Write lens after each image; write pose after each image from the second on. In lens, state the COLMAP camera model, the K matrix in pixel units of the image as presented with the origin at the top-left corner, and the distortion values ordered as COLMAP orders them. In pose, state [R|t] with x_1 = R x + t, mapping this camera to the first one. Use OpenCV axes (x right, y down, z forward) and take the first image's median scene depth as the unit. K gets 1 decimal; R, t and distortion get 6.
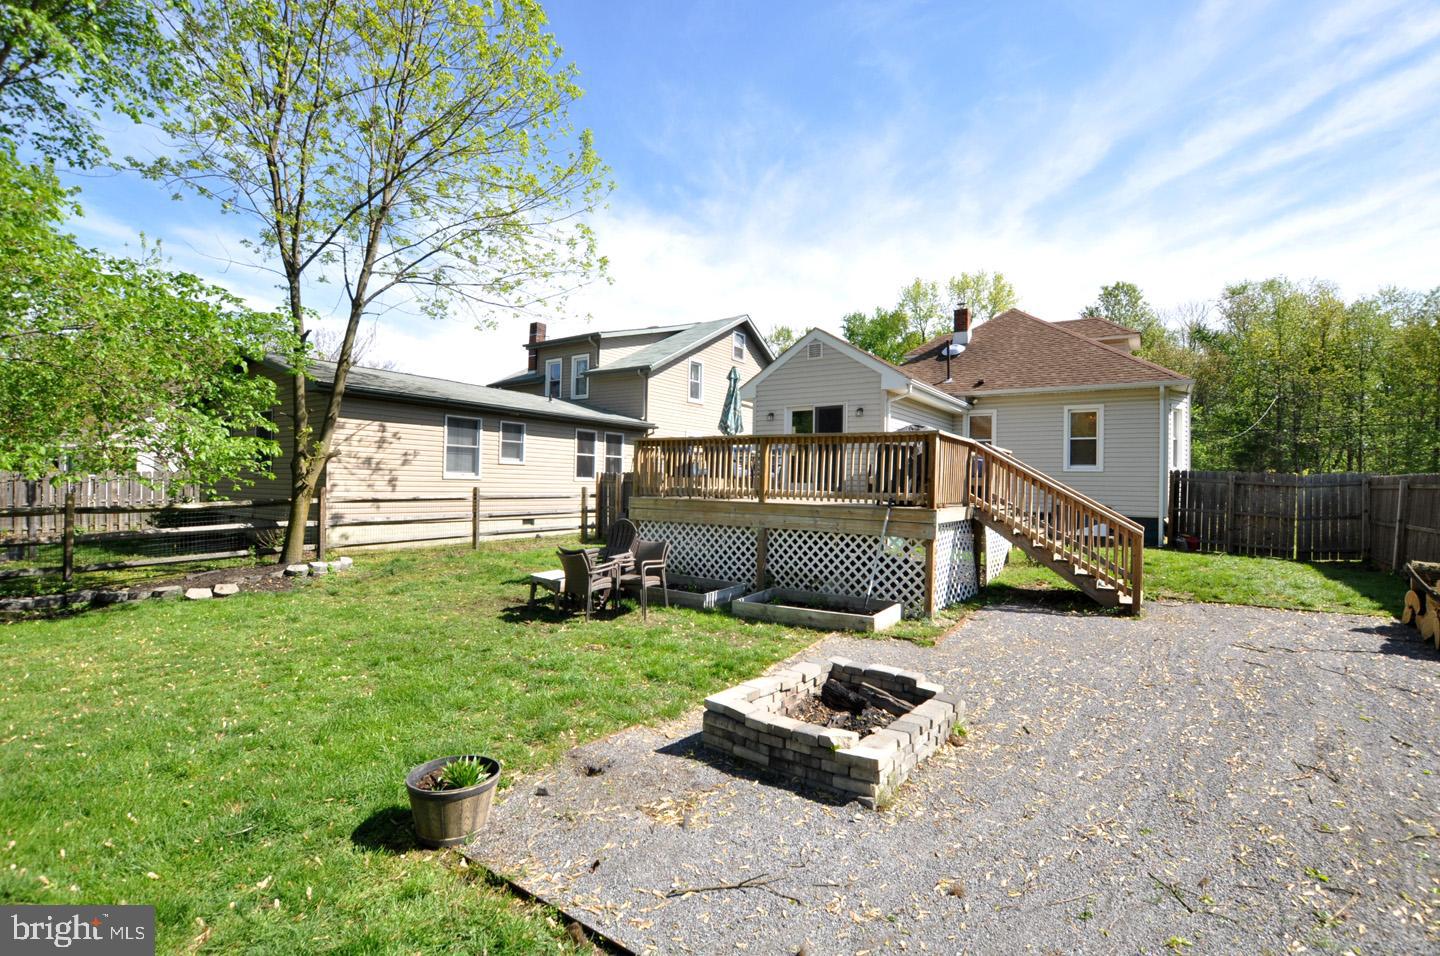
lens RADIAL K [[632.3, 0, 727.3], [0, 632.3, 477.0], [0, 0, 1]] dist [-0.034866, 0.005846]
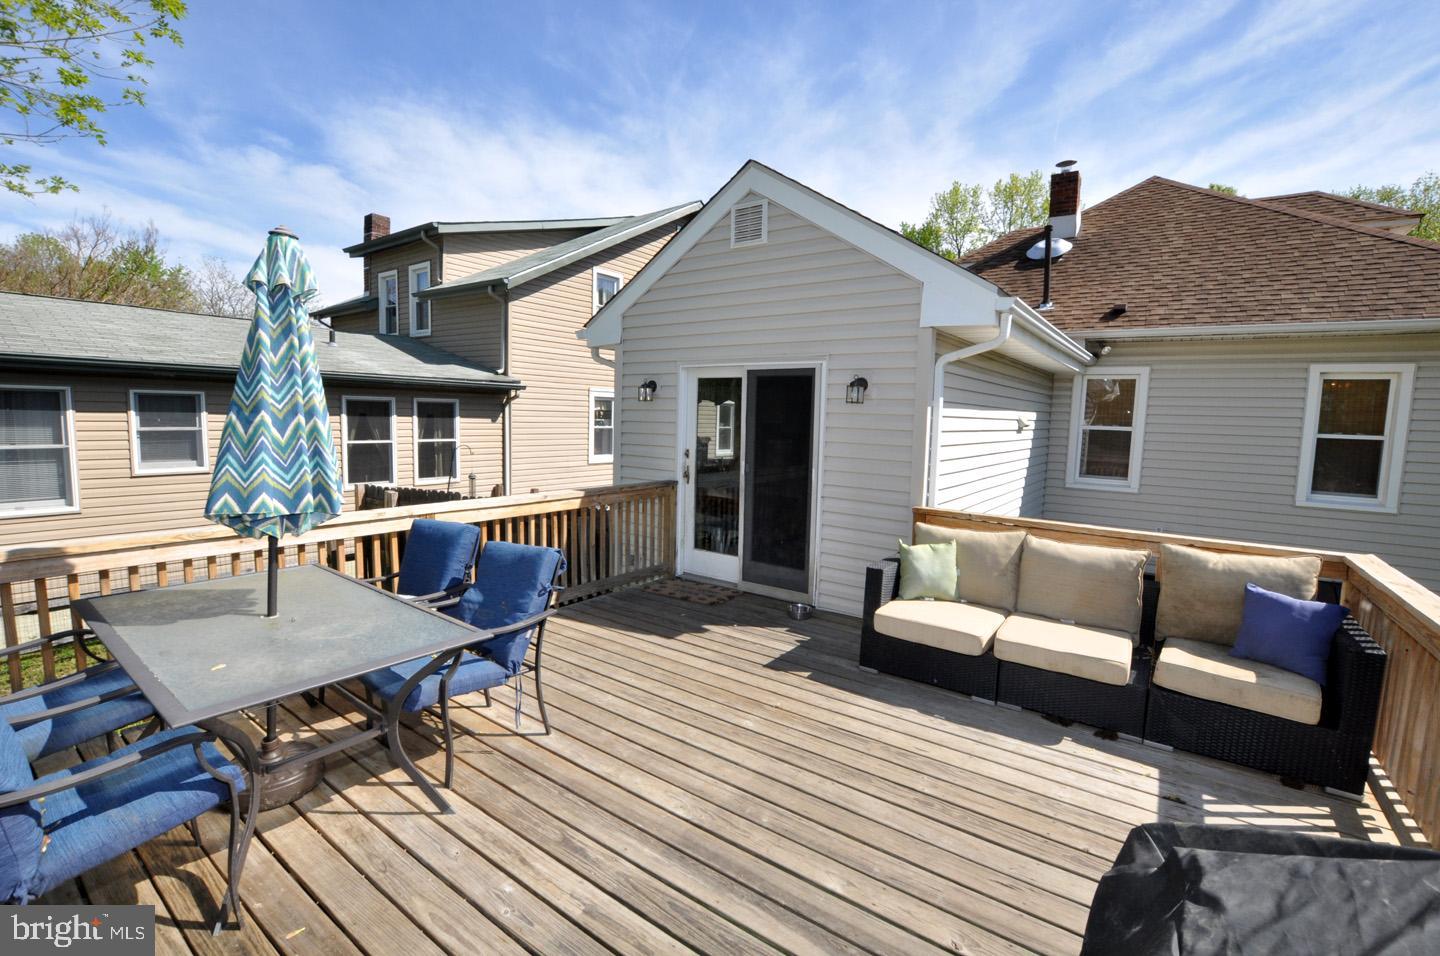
lens RADIAL K [[632.3, 0, 727.3], [0, 632.3, 477.0], [0, 0, 1]] dist [-0.034866, 0.005846]
pose [[0.999543, 0.010720, -0.028260, 0.099018], [-0.007588, 0.994045, 0.108706, -0.062680], [0.029257, -0.108442, 0.993672, 0.429940]]
